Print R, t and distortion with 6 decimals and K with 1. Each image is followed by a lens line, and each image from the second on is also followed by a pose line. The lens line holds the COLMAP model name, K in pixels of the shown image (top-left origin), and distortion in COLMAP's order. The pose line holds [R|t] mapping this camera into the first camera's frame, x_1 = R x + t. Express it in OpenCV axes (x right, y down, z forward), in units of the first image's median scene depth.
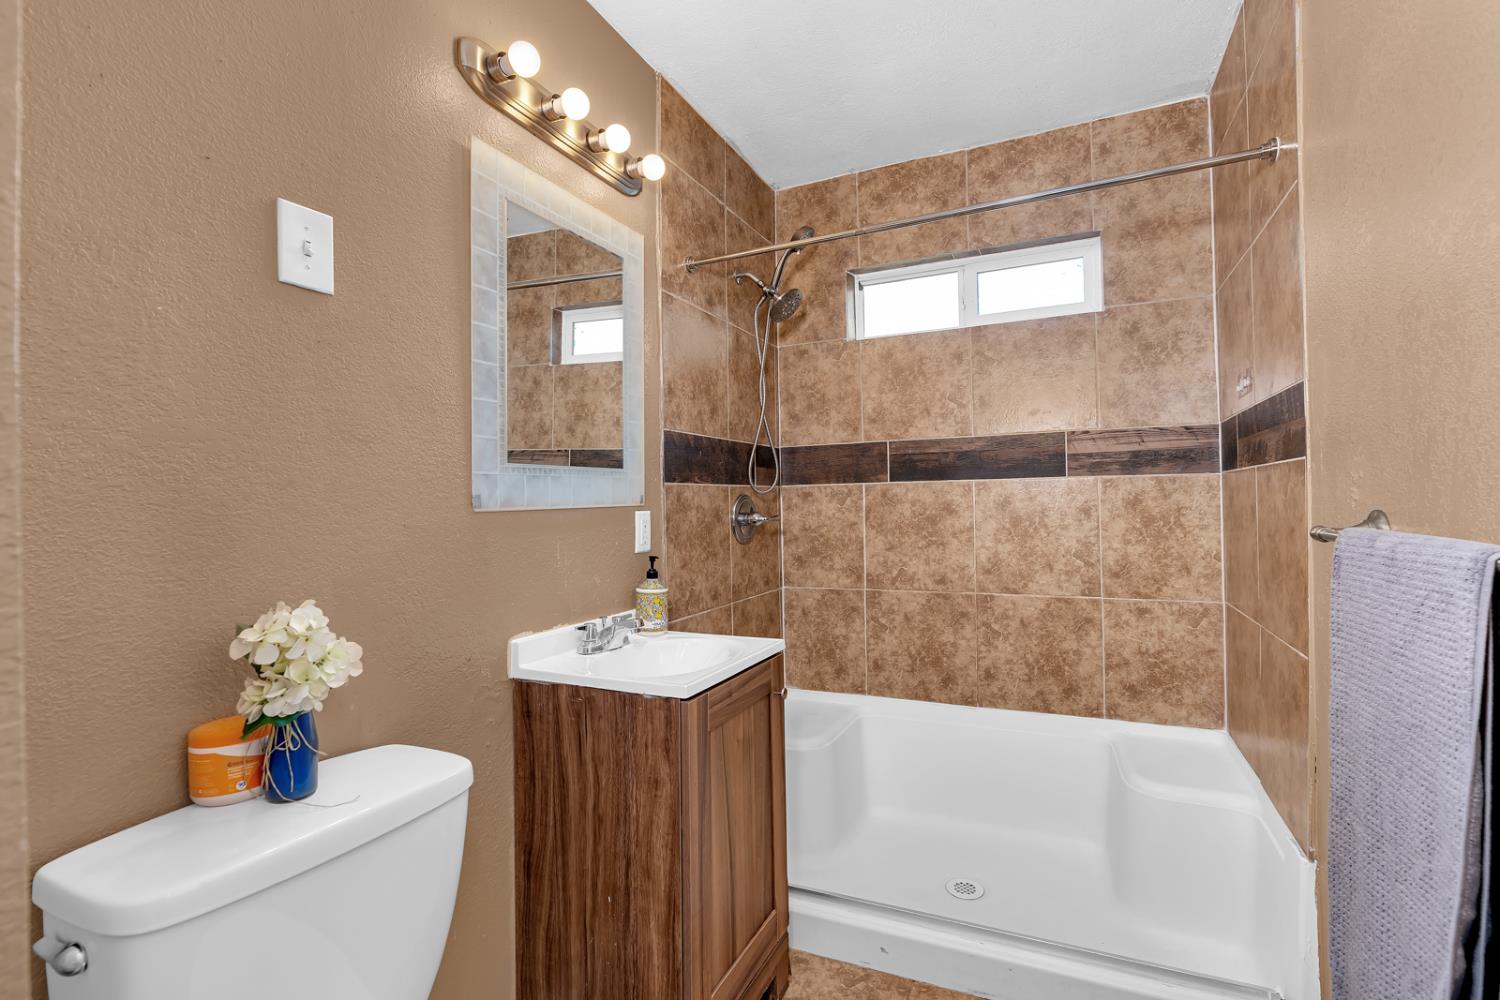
lens RADIAL K [[700.7, 0, 769.4], [0, 700.7, 491.4], [0, 0, 1]] dist [-0.004677, 0.003041]
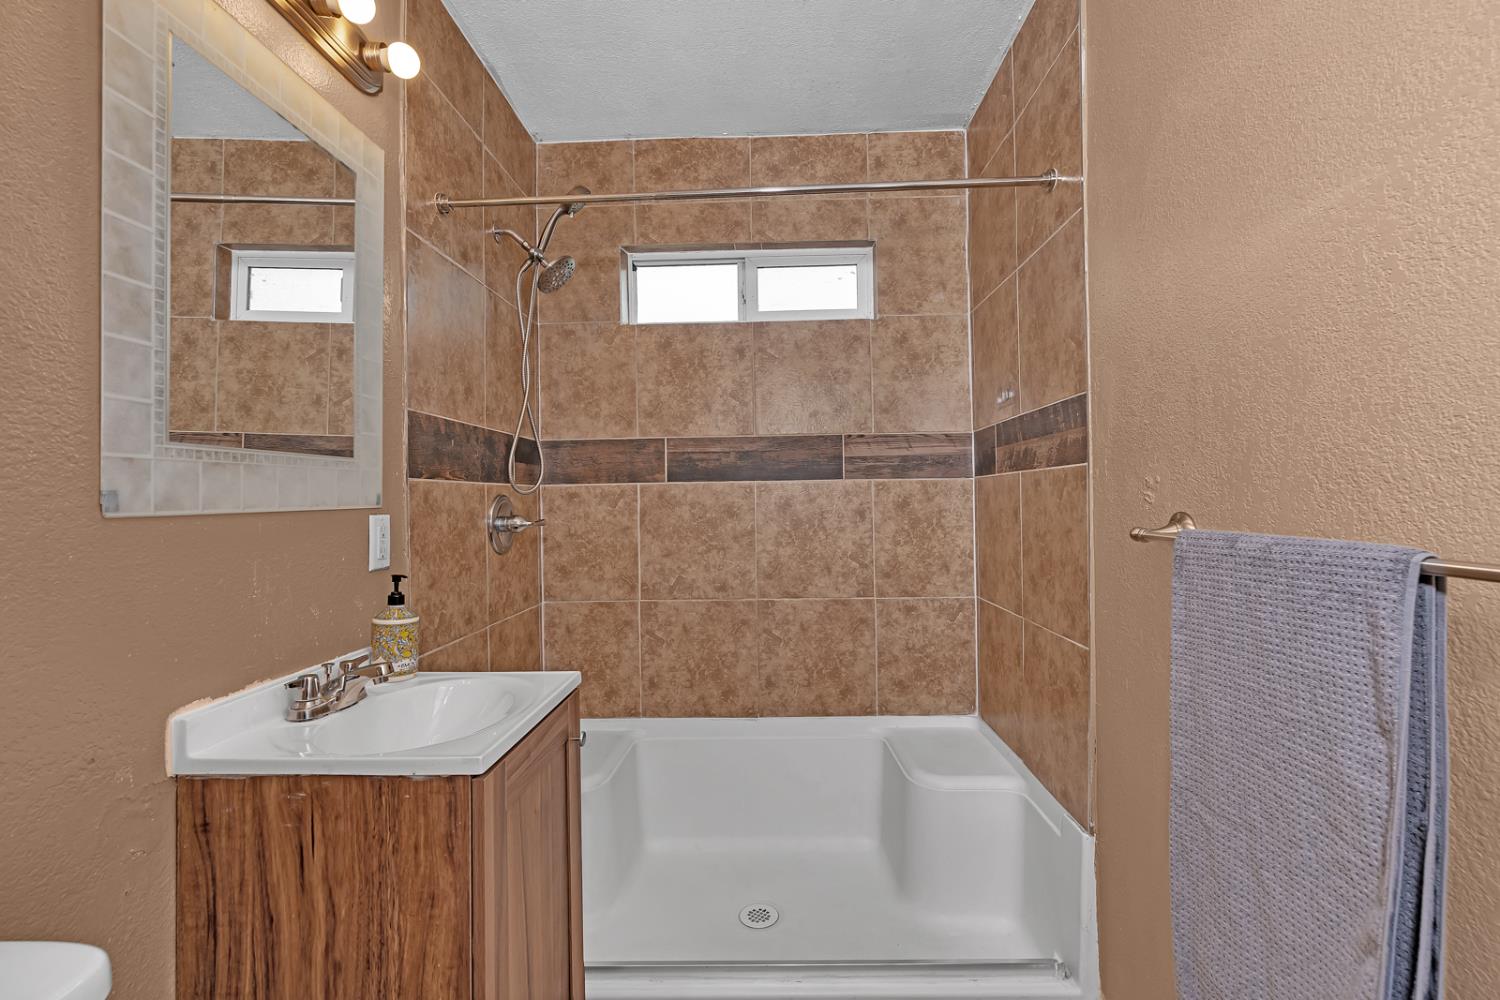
lens RADIAL K [[700.7, 0, 769.4], [0, 700.7, 491.4], [0, 0, 1]] dist [-0.004677, 0.003041]
pose [[0.923557, 0.009049, 0.383355, -0.063928], [-0.007681, 0.999957, -0.005101, 0.002485], [-0.383385, 0.001766, 0.923587, 0.112425]]
